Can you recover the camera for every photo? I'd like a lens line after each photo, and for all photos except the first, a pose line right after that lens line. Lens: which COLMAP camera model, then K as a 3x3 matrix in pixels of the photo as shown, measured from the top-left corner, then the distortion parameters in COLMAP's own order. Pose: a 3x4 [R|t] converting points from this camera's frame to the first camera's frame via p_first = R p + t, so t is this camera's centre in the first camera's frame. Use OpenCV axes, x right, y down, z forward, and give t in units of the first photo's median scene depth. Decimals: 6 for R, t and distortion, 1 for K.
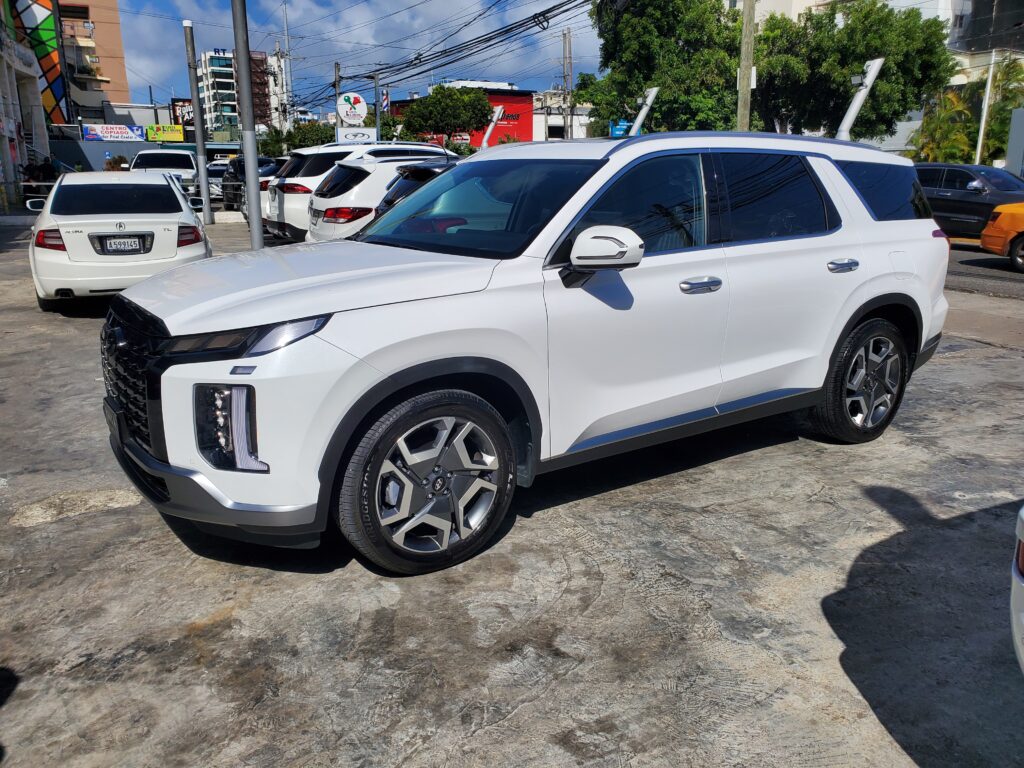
lens RADIAL K [[817.5, 0, 512.0], [0, 817.5, 384.0], [0, 0, 1]] dist [0.013351, -0.003156]
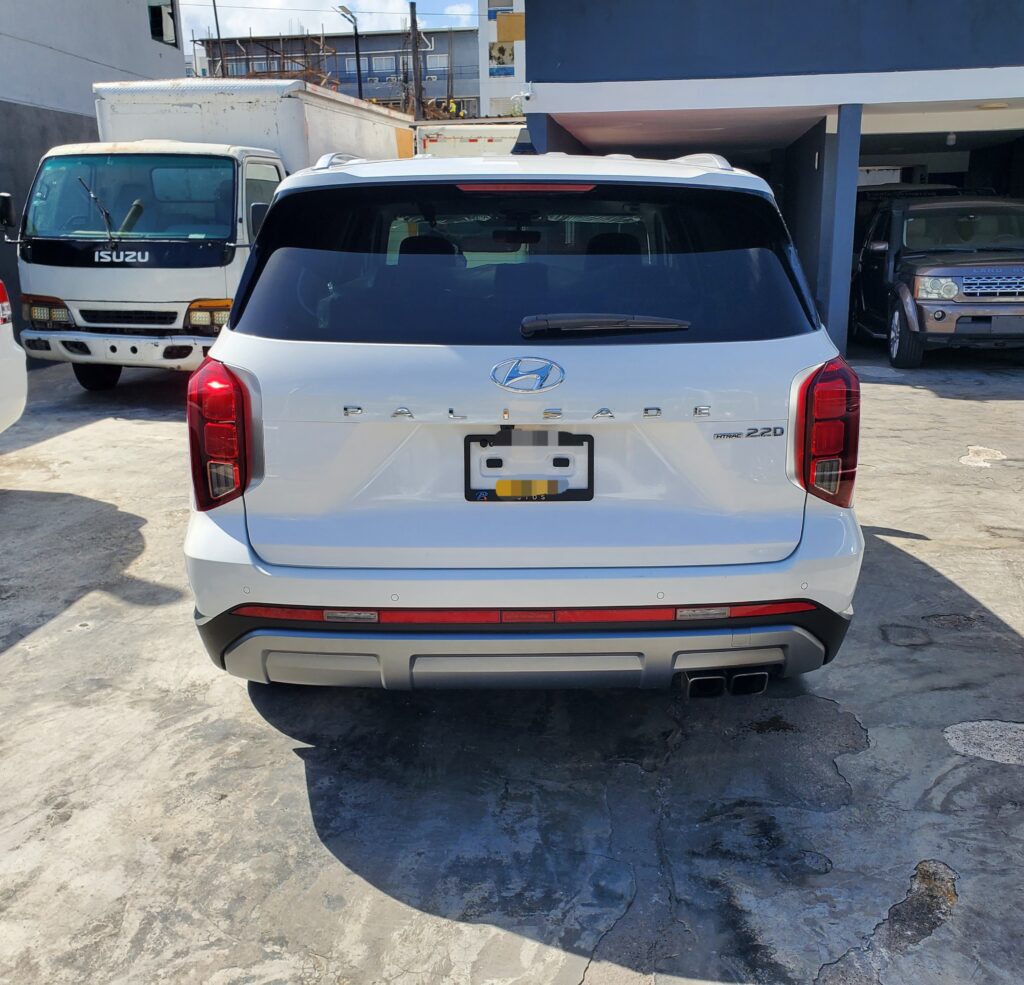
lens RADIAL K [[1054.5, 0, 512.0], [0, 1054.5, 492.5], [0, 0, 1]] dist [-0.106158, 0.215304]
pose [[-0.572460, 0.196658, -0.795999, 1.219085], [-0.202074, 0.907027, 0.369415, -0.488768], [0.794642, 0.372326, -0.479498, 1.977077]]
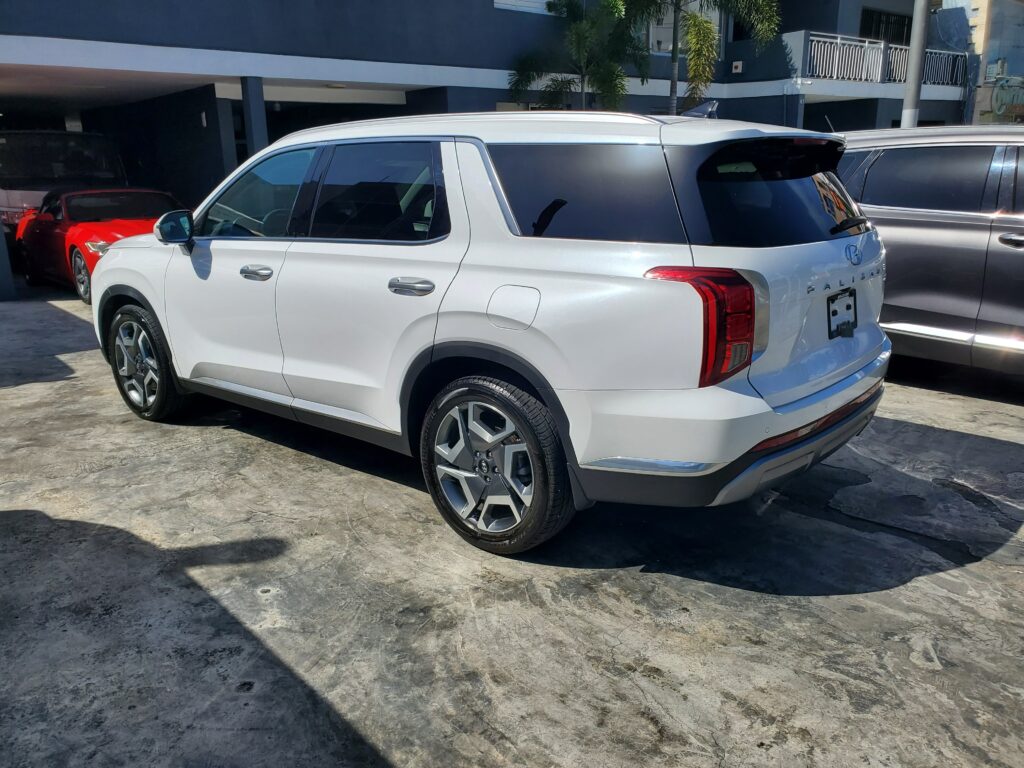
lens RADIAL K [[817.5, 0, 512.0], [0, 817.5, 384.0], [0, 0, 1]] dist [0.013351, -0.003156]
pose [[0.246548, 0.237630, -0.939546, 1.424828], [-0.224374, 0.957128, 0.183199, -0.265881], [0.942799, 0.165642, 0.289296, 1.079120]]
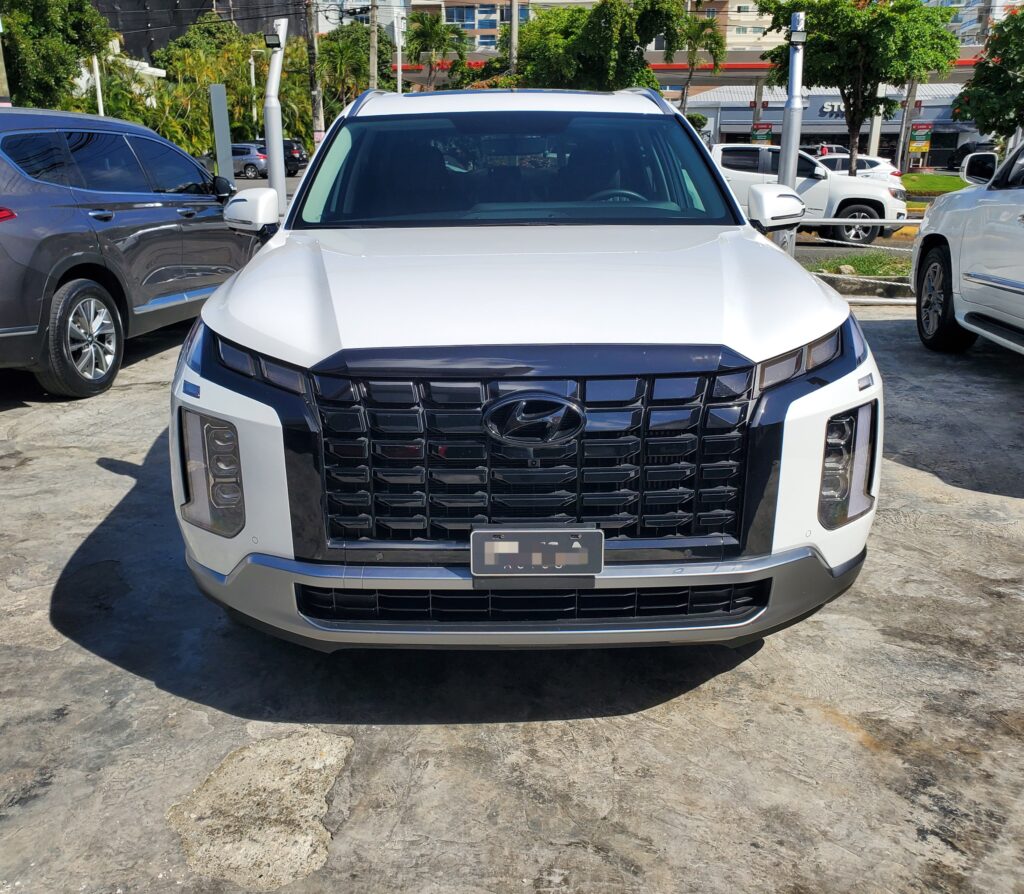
lens RADIAL K [[953.9, 0, 512.0], [0, 953.9, 447.0], [0, 0, 1]] dist [-0.088421, 0.199064]
pose [[0.557936, -0.246605, 0.792397, -0.906001], [0.210615, 0.965644, 0.152226, -0.118018], [-0.802713, 0.081959, 0.590706, 0.576776]]
